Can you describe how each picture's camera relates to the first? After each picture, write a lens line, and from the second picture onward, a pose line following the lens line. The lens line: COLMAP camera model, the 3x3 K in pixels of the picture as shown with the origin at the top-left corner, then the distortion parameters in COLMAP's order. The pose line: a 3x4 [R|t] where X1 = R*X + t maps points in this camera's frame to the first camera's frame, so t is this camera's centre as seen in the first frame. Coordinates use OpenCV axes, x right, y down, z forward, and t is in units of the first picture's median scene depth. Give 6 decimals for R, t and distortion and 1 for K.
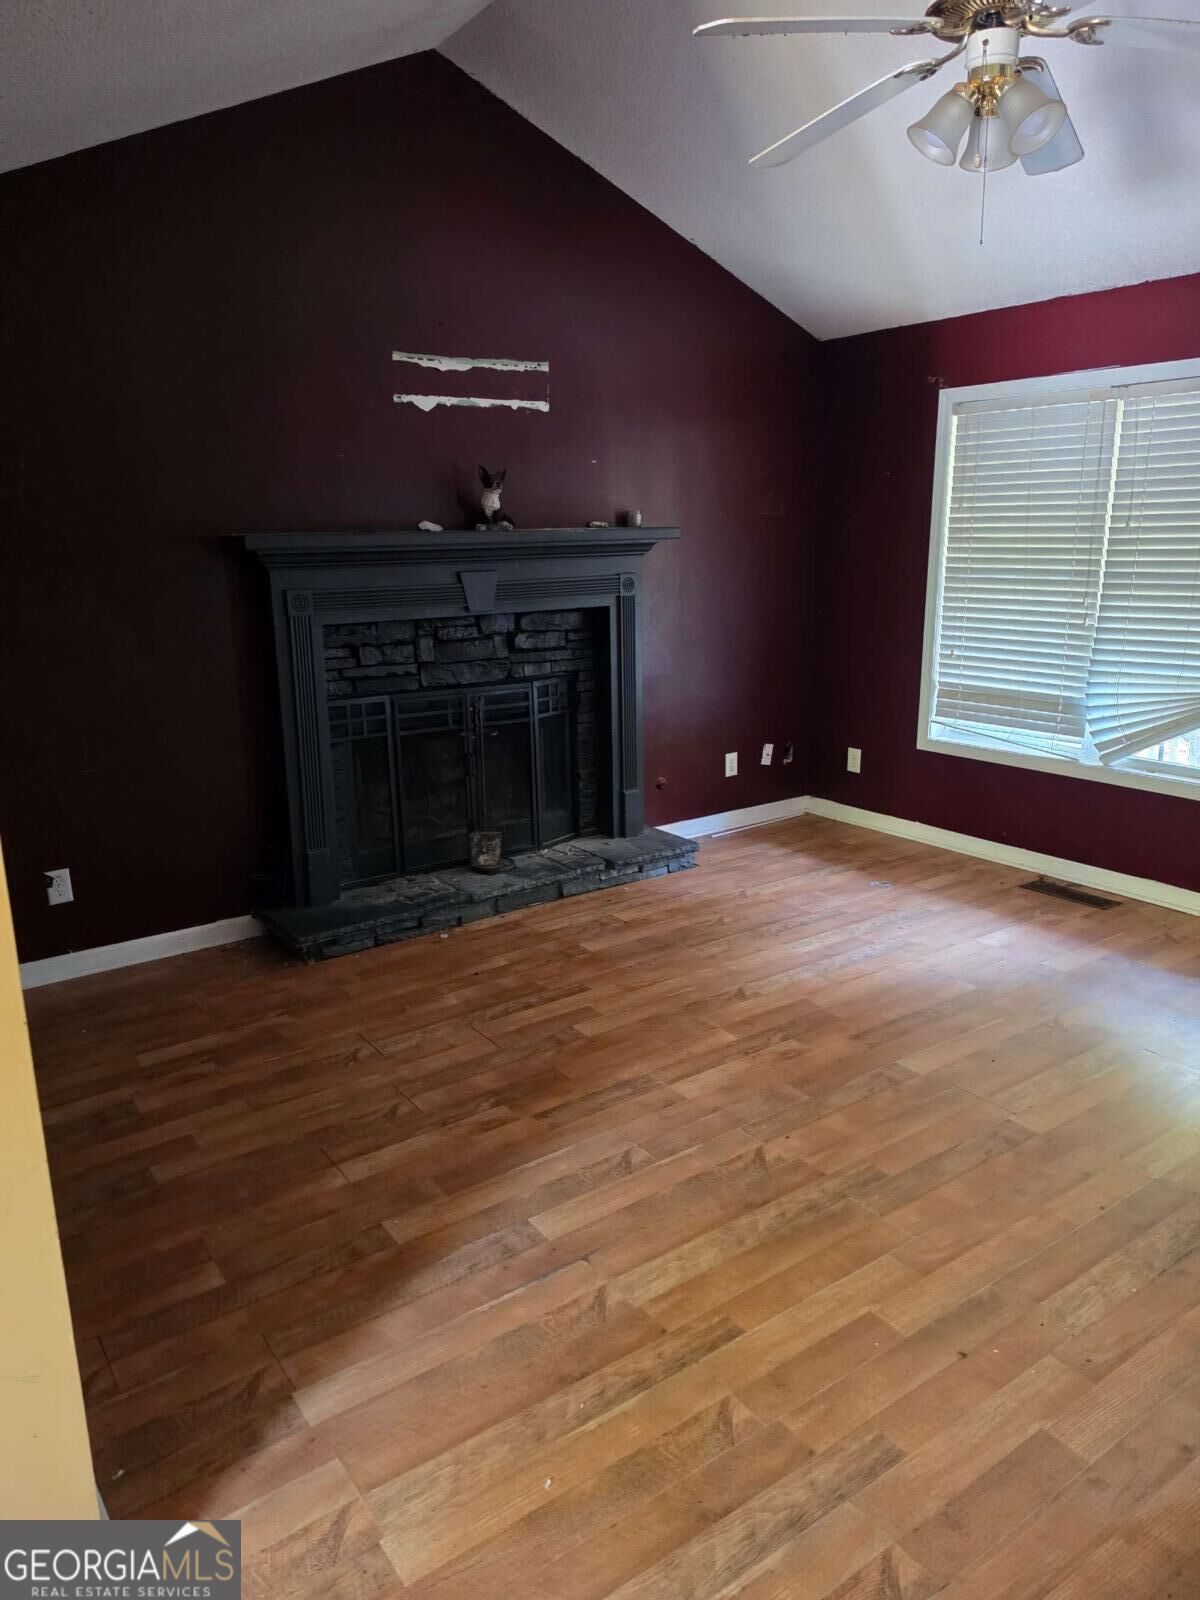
lens RADIAL K [[1117.4, 0, 604.4], [0, 1117.4, 799.7], [0, 0, 1]] dist [0.053096, -0.048216]
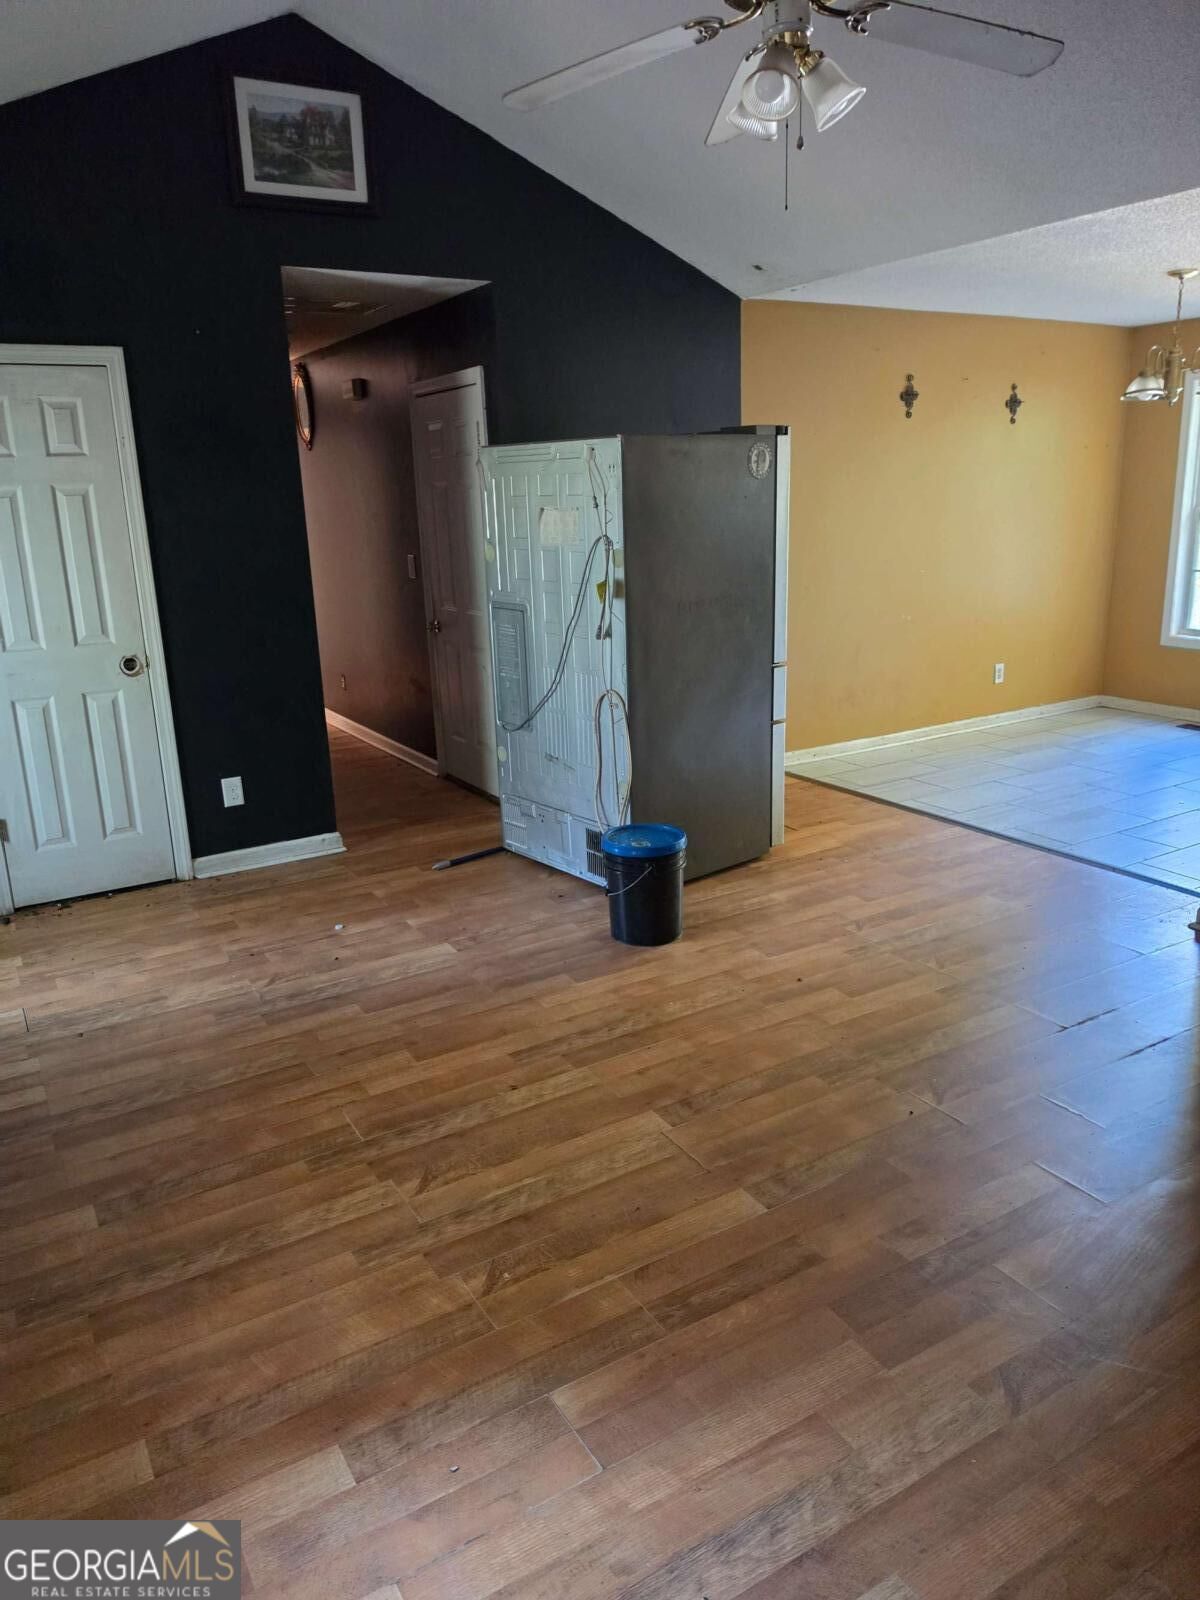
lens RADIAL K [[1117.4, 0, 599.7], [0, 1117.4, 798.5], [0, 0, 1]] dist [0.053096, -0.048216]
pose [[-0.995072, 0.031008, 0.094183, 0.342404], [0.072530, 0.875292, 0.478125, -0.436813], [-0.067612, 0.482600, -0.873227, 1.795202]]
